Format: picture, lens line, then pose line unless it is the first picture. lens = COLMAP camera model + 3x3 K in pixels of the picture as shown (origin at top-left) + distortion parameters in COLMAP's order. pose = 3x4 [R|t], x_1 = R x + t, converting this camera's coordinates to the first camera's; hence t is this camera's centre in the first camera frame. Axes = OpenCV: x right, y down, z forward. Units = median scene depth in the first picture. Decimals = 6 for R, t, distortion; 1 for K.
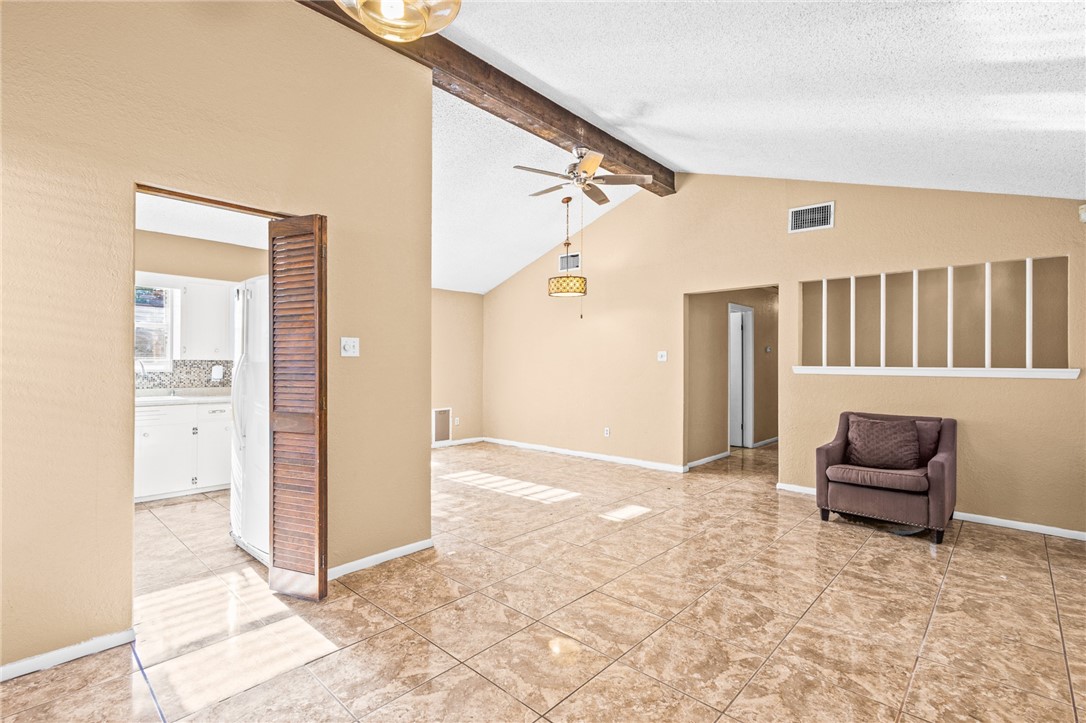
lens RADIAL K [[499.1, 0, 543.0], [0, 499.1, 361.5], [0, 0, 1]] dist [0.027502, -0.009459]
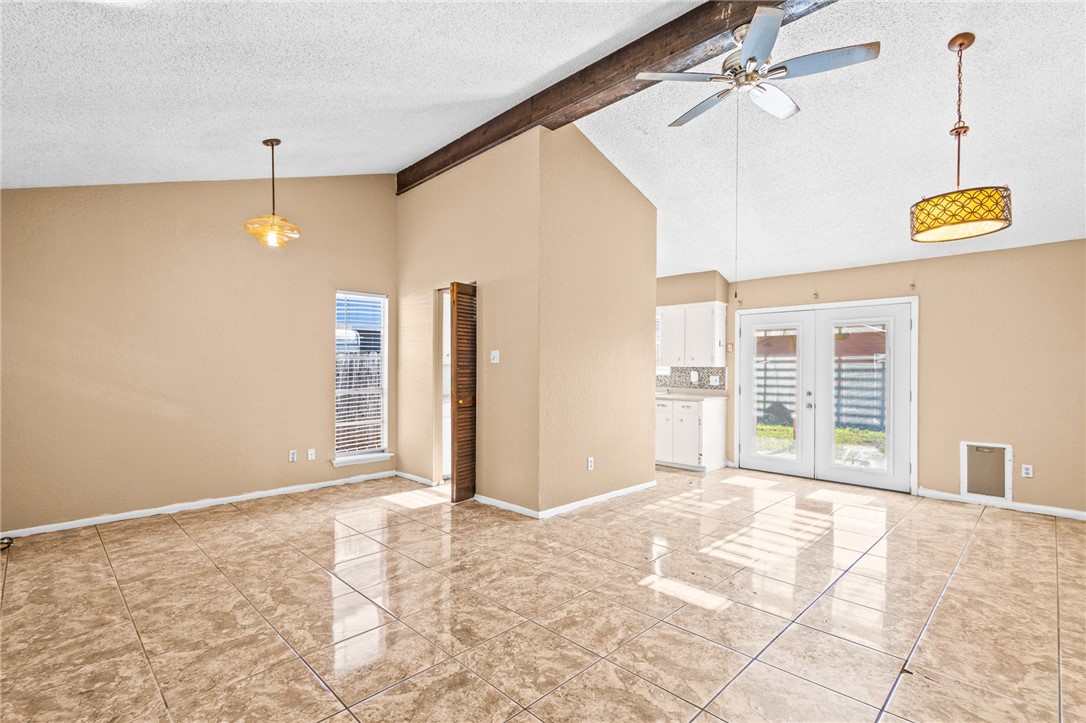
lens RADIAL K [[509.7, 0, 540.9], [0, 509.7, 362.7], [0, 0, 1]] dist [0.025864, -0.011277]
pose [[-0.045561, -0.018574, -0.998789, 0.865683], [0.000219, 0.999827, -0.018604, 0.014130], [0.998962, -0.001066, -0.045549, 0.910345]]
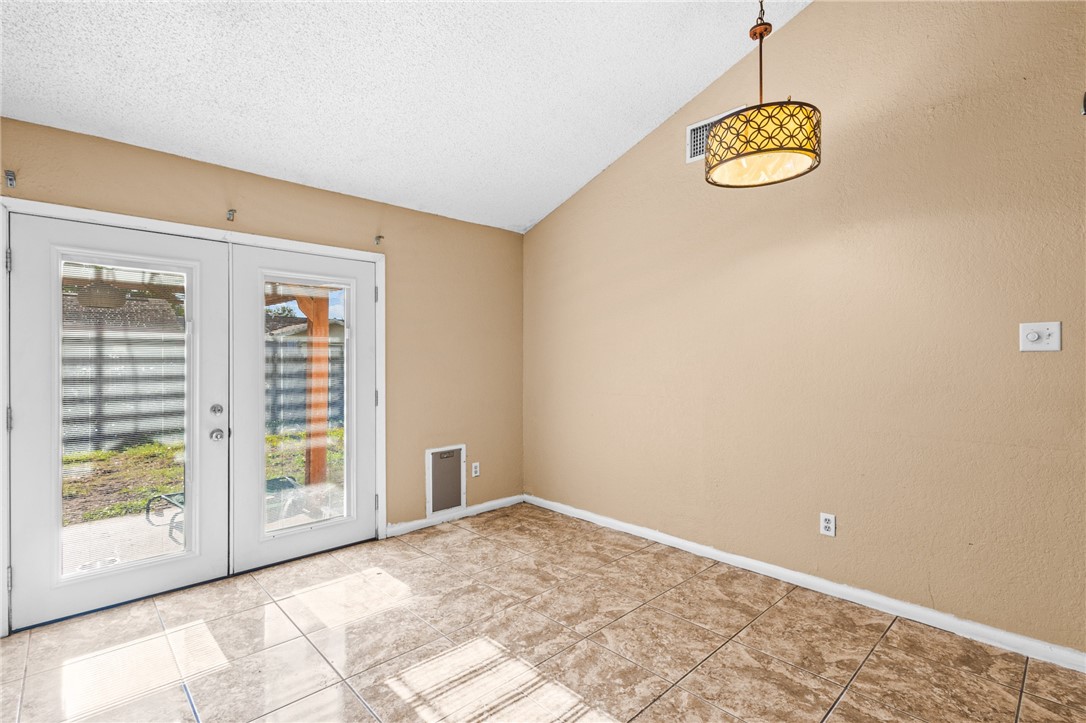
lens RADIAL K [[509.7, 0, 540.9], [0, 509.7, 362.7], [0, 0, 1]] dist [0.025864, -0.011277]
pose [[0.997607, -0.002218, -0.069100, -0.128672], [0.003185, 0.999898, 0.013889, 0.002390], [0.069062, -0.014076, 0.997513, 0.914073]]
